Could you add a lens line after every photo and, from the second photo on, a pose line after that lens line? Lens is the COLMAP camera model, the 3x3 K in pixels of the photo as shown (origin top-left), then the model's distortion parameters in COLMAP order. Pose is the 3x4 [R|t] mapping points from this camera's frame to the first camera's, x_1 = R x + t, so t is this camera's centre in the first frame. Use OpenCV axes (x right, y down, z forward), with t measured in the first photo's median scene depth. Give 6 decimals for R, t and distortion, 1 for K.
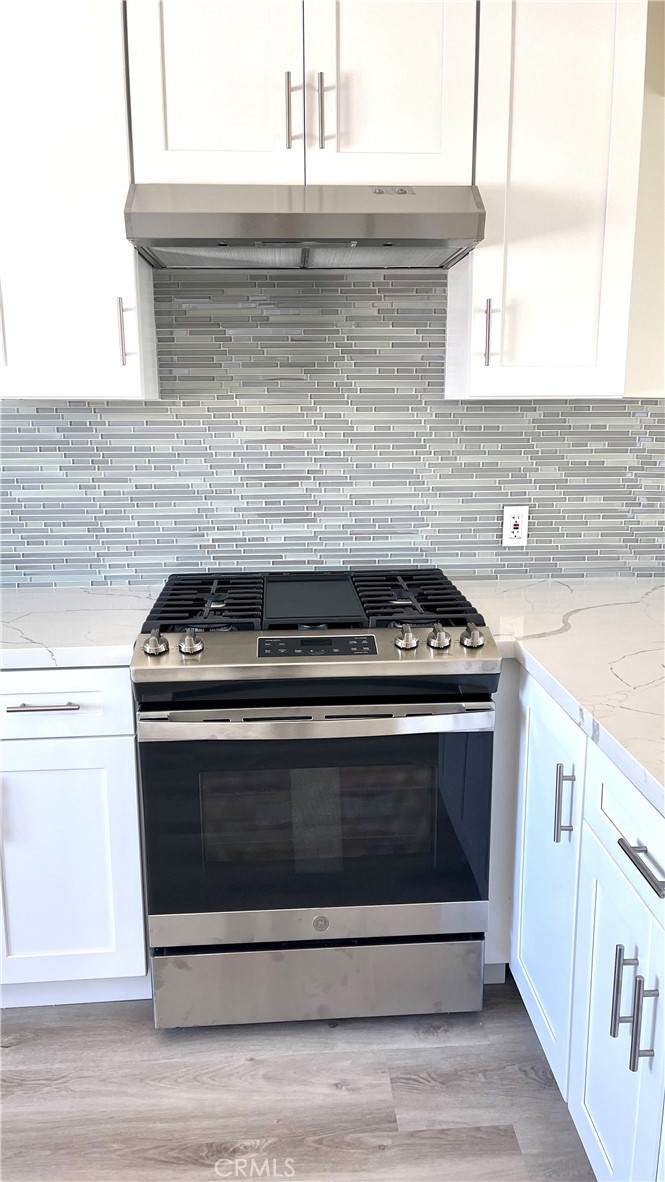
lens RADIAL K [[908.5, 0, 333.5], [0, 908.5, 600.3], [0, 0, 1]] dist [0.043264, -0.020388]
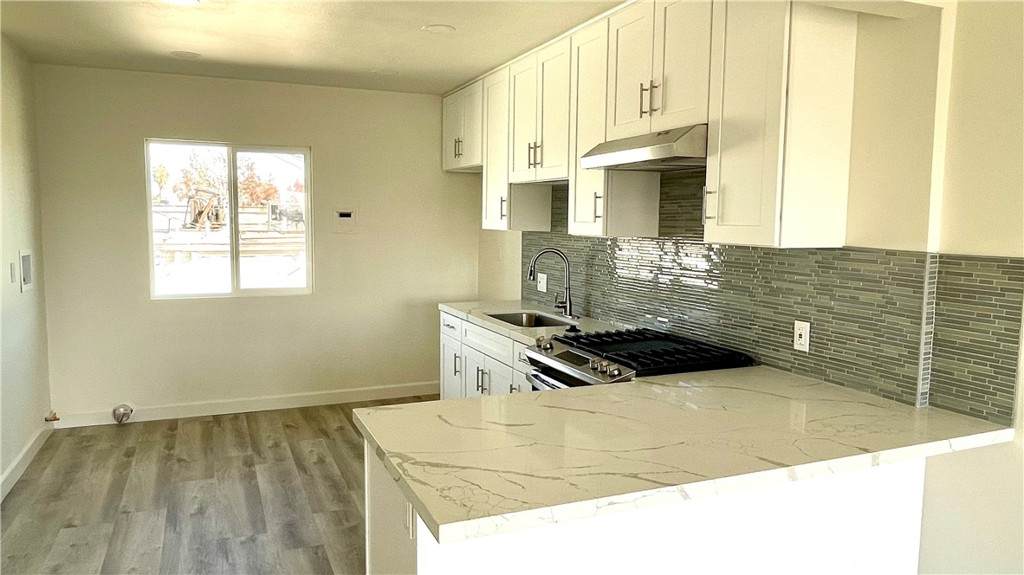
lens RADIAL K [[735.0, 0, 509.6], [0, 735.0, 285.6], [0, 0, 1]] dist [-0.010117, -0.005744]
pose [[0.319468, 0.095560, -0.942767, 1.105703], [-0.222453, 0.974662, 0.023412, -0.084160], [0.921116, 0.202242, 0.332631, 0.212291]]
